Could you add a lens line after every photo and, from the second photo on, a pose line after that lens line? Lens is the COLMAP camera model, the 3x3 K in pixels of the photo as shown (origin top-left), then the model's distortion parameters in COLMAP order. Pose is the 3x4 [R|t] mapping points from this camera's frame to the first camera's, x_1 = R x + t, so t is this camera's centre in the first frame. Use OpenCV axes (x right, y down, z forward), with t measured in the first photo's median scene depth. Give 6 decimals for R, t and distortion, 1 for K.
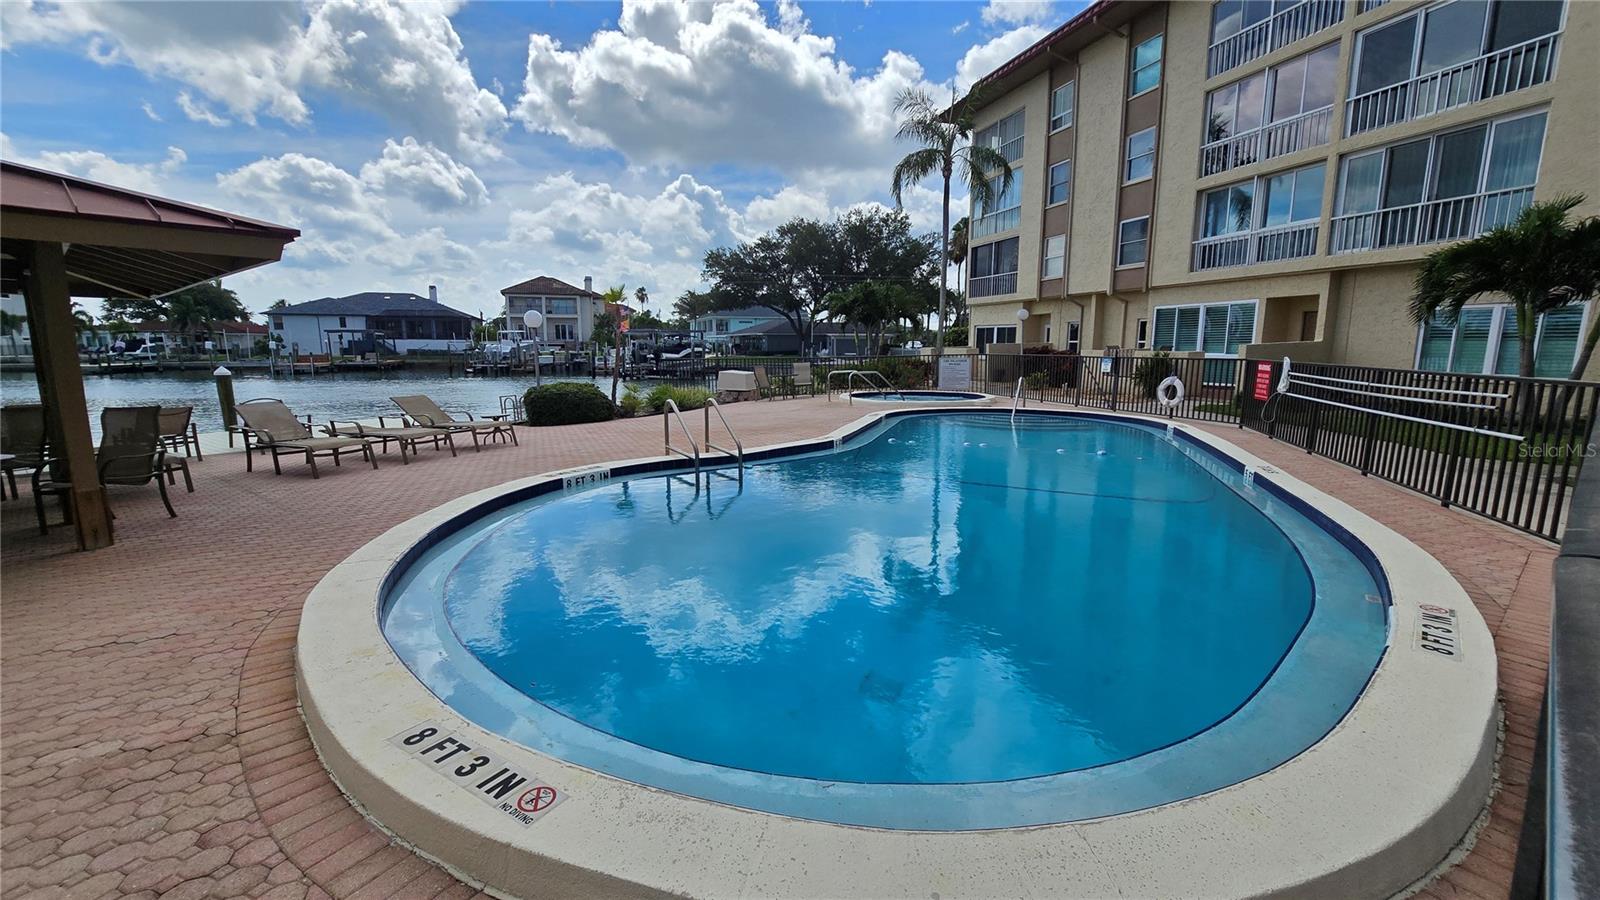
lens RADIAL K [[640.6, 0, 800.0], [0, 640.6, 450.0], [0, 0, 1]] dist [-0.000685, 0.000245]
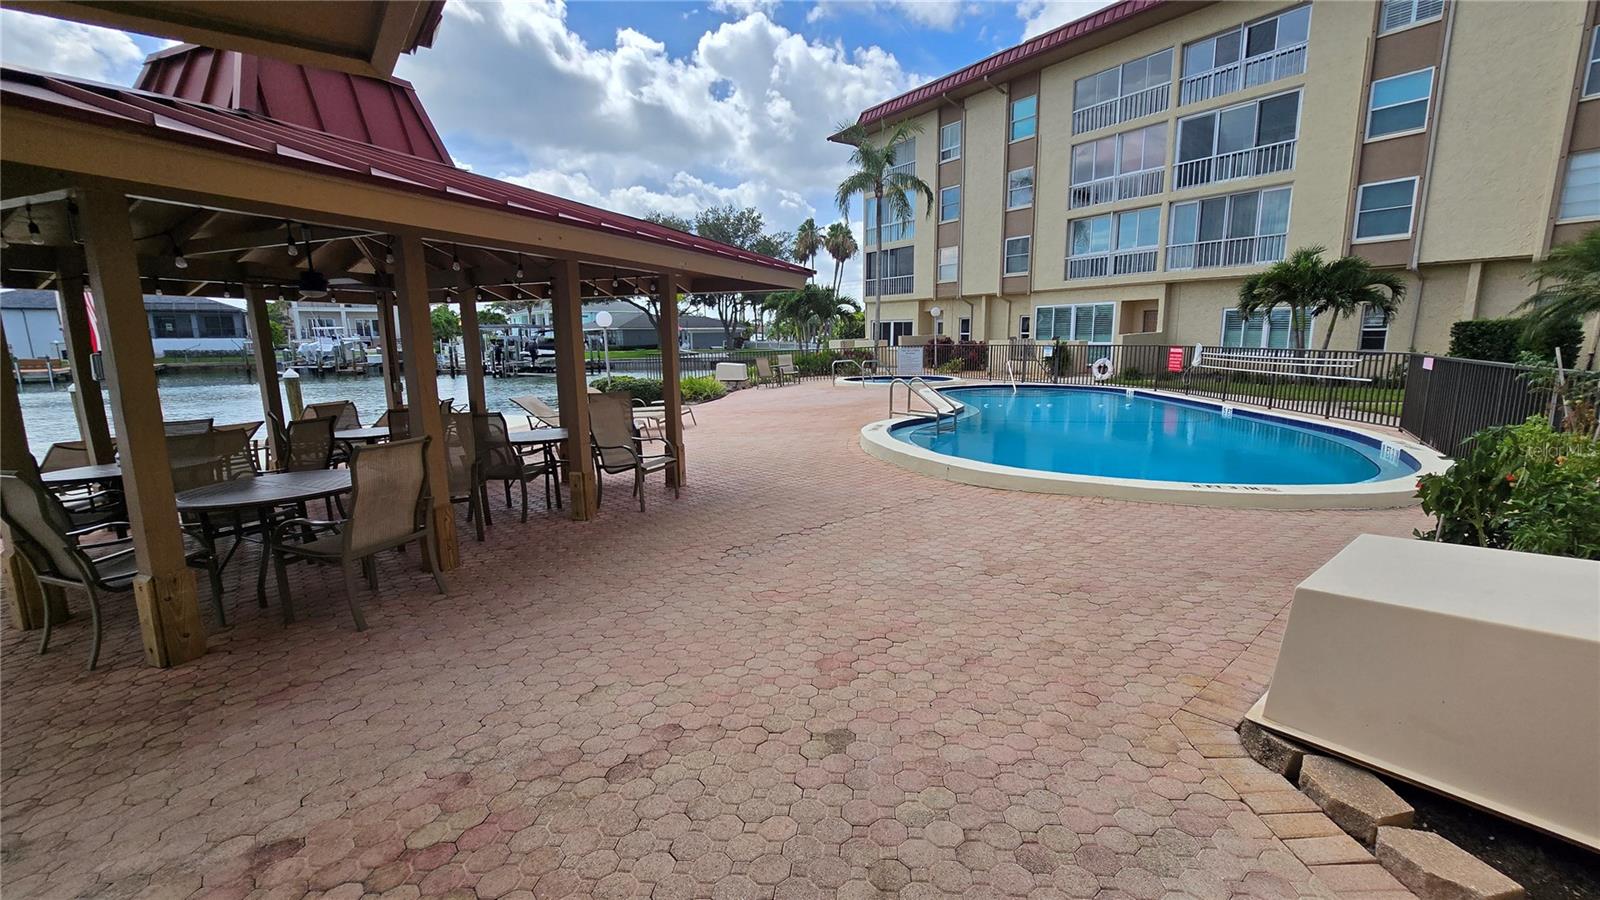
lens RADIAL K [[640.6, 0, 800.0], [0, 640.6, 450.0], [0, 0, 1]] dist [-0.000685, 0.000245]
pose [[0.957332, -0.061738, 0.282317, -0.286373], [0.058716, 0.998091, 0.019163, 0.013499], [-0.282961, -0.001768, 0.959130, -0.106651]]
